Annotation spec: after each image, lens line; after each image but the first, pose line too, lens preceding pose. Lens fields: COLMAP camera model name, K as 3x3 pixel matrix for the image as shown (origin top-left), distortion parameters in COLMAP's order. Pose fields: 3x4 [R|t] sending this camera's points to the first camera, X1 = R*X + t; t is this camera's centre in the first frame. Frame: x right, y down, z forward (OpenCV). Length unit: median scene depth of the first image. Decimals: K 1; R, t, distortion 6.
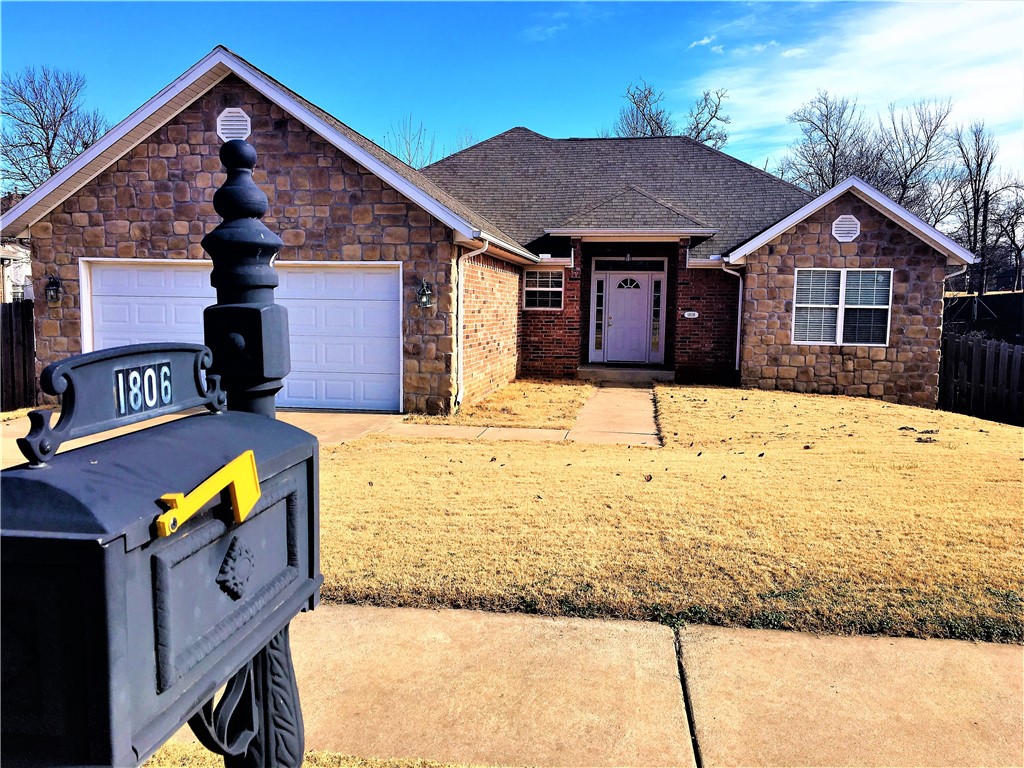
lens RADIAL K [[871.9, 0, 512.0], [0, 871.9, 384.0], [0, 0, 1]] dist [0.063194, -0.001838]
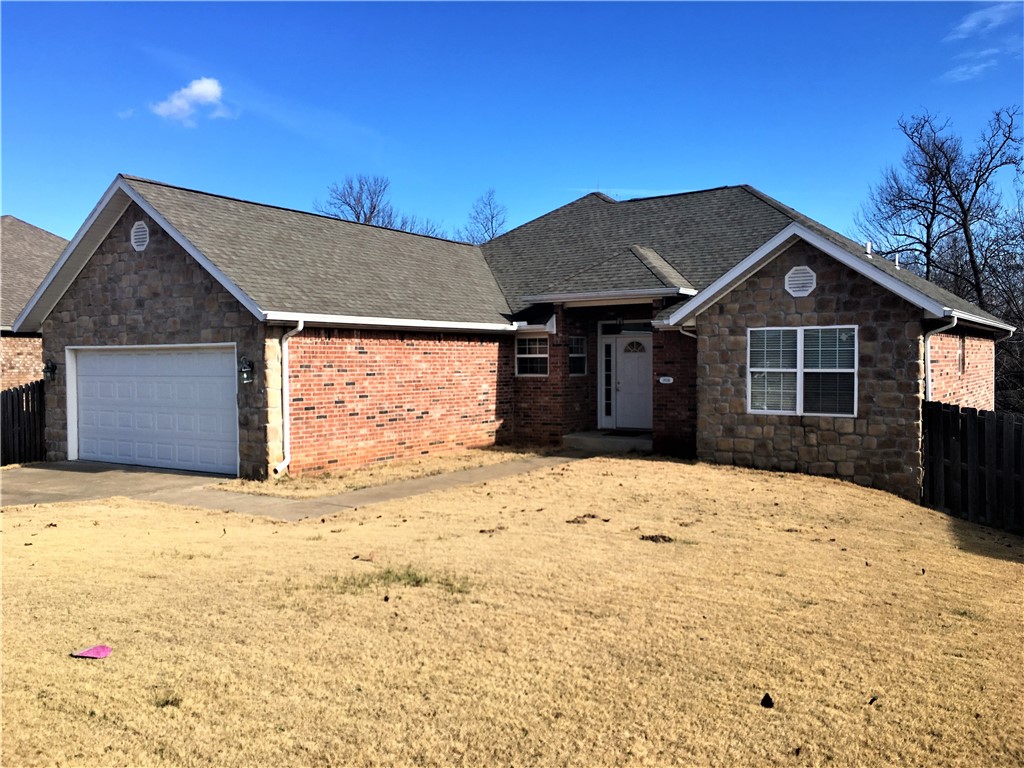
lens RADIAL K [[871.9, 0, 512.0], [0, 871.9, 384.0], [0, 0, 1]] dist [0.063194, -0.001838]
pose [[0.902457, -0.009581, -0.430674, 0.490956], [-0.017207, 0.998153, -0.058263, -0.019515], [0.430437, 0.059990, 0.900625, 0.100266]]
